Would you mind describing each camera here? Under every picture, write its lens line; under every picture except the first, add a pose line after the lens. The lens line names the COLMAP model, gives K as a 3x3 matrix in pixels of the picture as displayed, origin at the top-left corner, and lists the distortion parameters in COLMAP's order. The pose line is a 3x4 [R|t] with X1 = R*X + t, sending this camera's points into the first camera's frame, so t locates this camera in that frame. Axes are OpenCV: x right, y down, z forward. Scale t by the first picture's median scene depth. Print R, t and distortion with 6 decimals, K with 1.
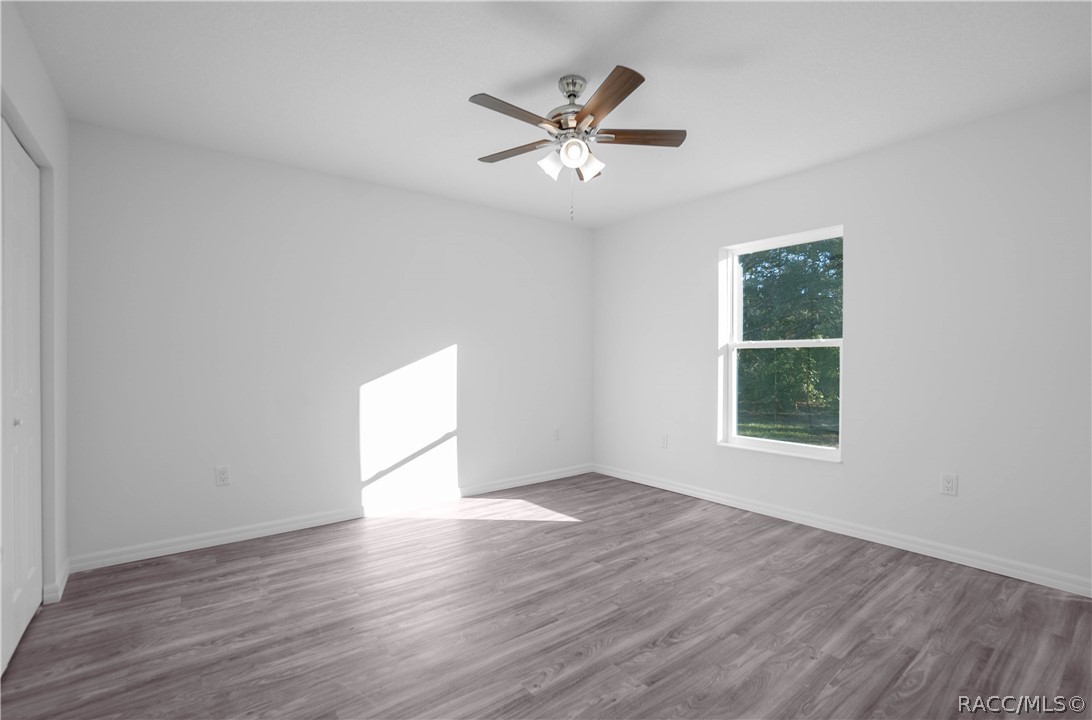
lens RADIAL K [[488.1, 0, 537.9], [0, 488.1, 357.5], [0, 0, 1]] dist [-0.063650, 0.020830]
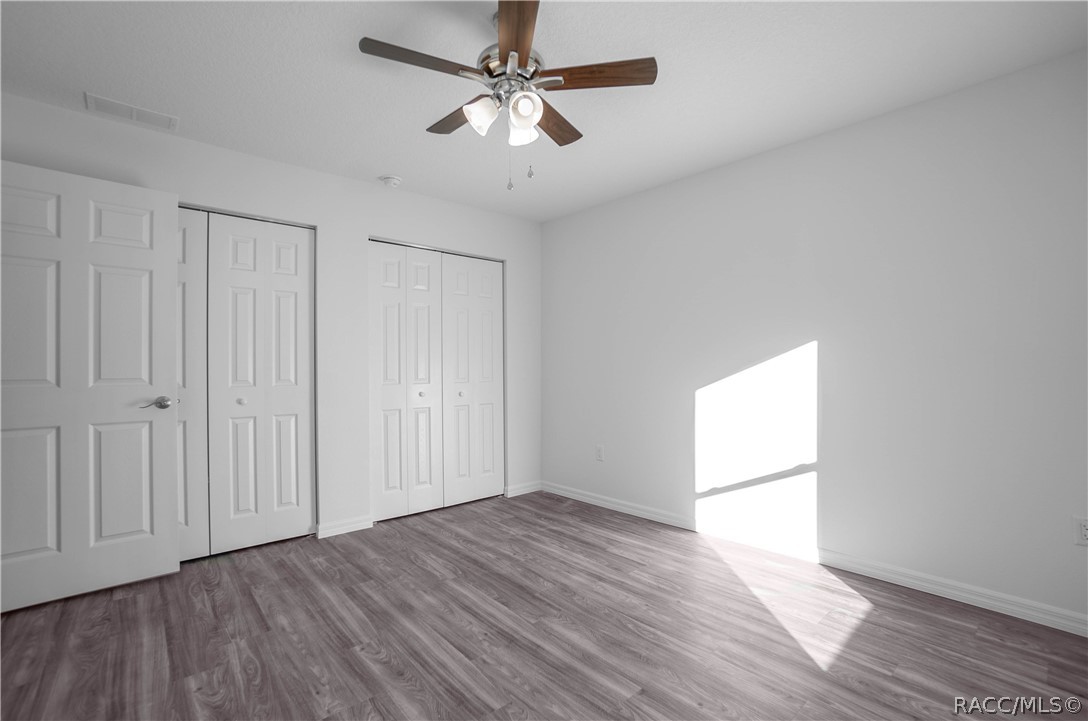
lens RADIAL K [[489.9, 0, 541.9], [0, 489.9, 363.0], [0, 0, 1]] dist [-0.056009, 0.022357]
pose [[0.061572, -0.004831, -0.998091, 0.722747], [0.012290, 0.999916, -0.004082, 0.007648], [0.998027, -0.012015, 0.061626, 0.840989]]
